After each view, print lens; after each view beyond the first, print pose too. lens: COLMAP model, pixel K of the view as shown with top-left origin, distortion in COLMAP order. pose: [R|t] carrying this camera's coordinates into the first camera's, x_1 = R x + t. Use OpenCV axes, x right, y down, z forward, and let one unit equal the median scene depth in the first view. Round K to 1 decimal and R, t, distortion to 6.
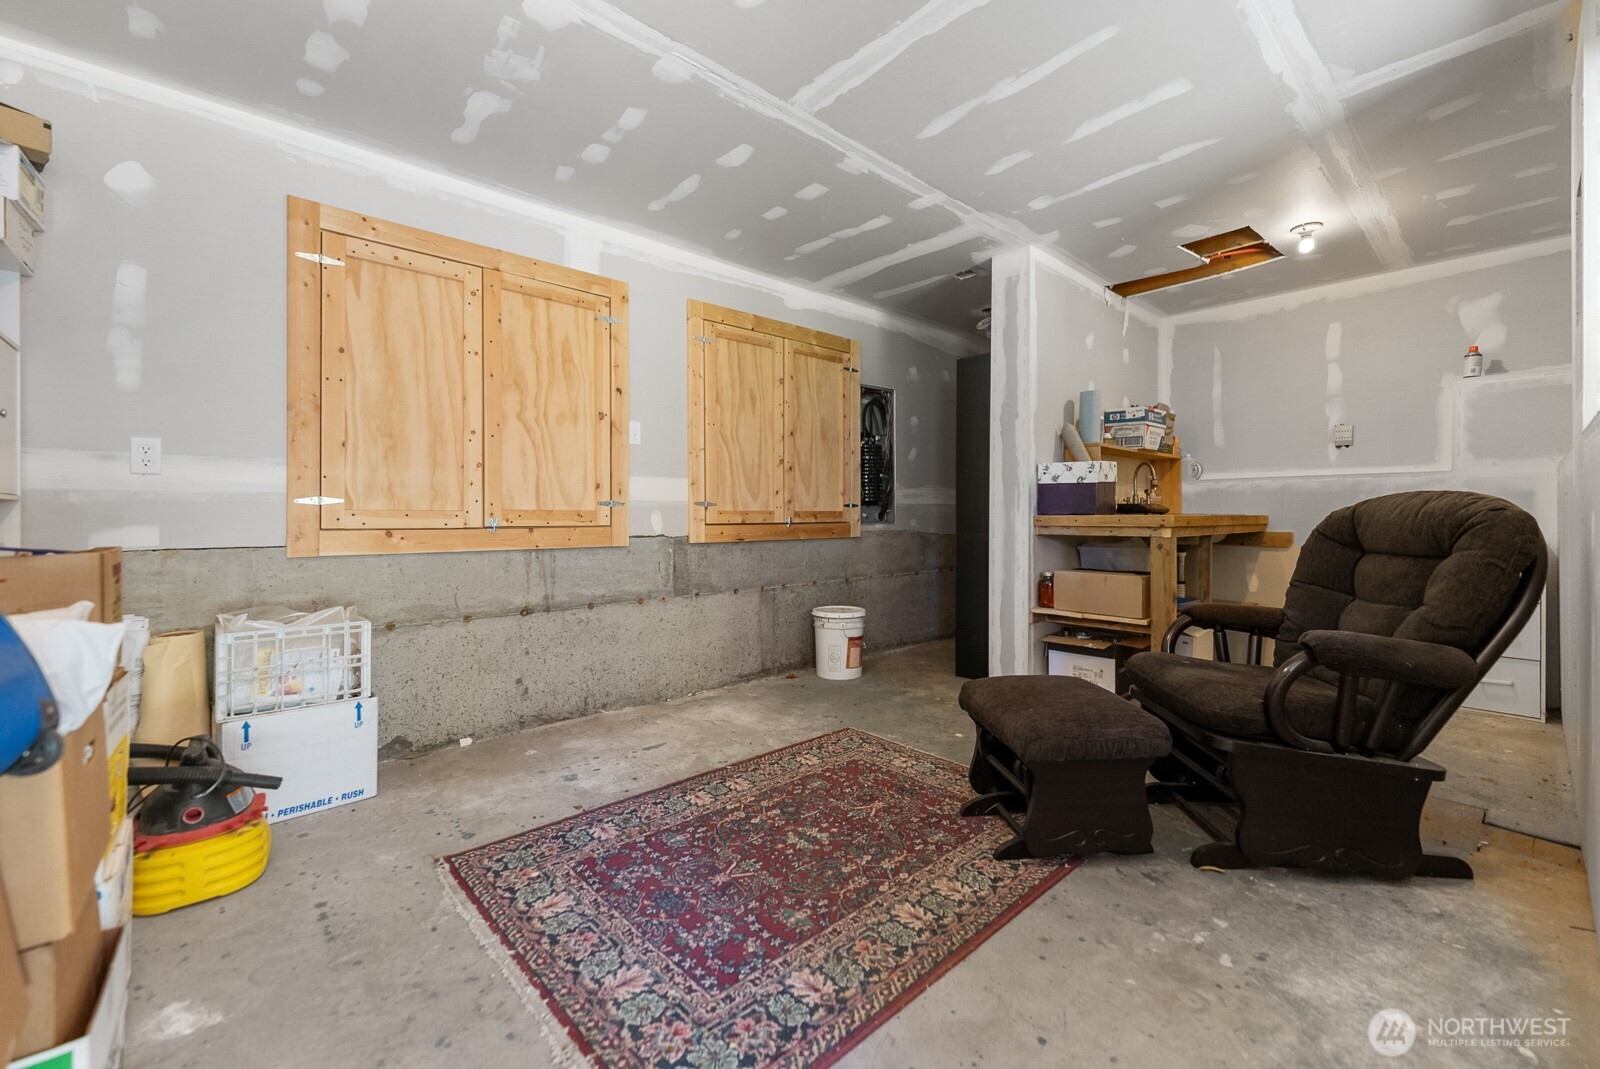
lens RADIAL K [[642.5, 0, 800.5], [0, 642.5, 516.4], [0, 0, 1]] dist [0.002346, -0.000020]
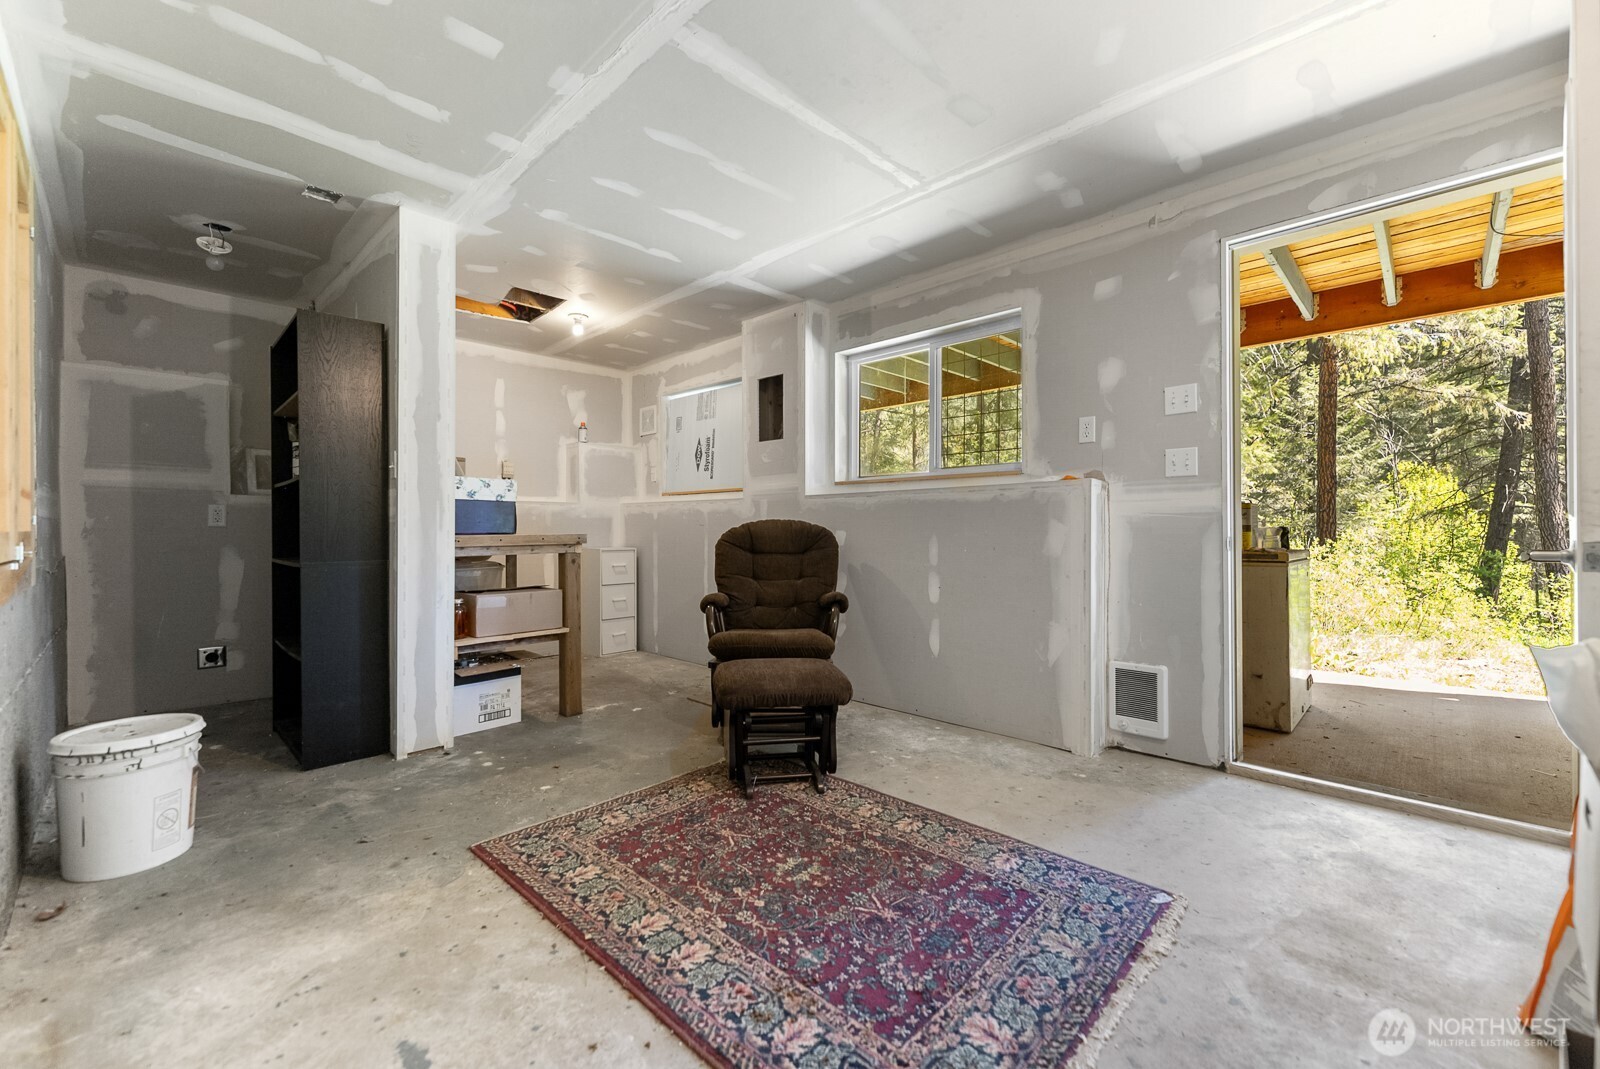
lens RADIAL K [[636.3, 0, 800.0], [0, 636.3, 534.5], [0, 0, 1]] dist [0.001246, -0.000112]
pose [[-0.040384, -0.010151, 0.999133, -0.882120], [0.008241, 0.999911, 0.010492, -0.013477], [-0.999150, 0.008658, -0.040297, 0.964337]]
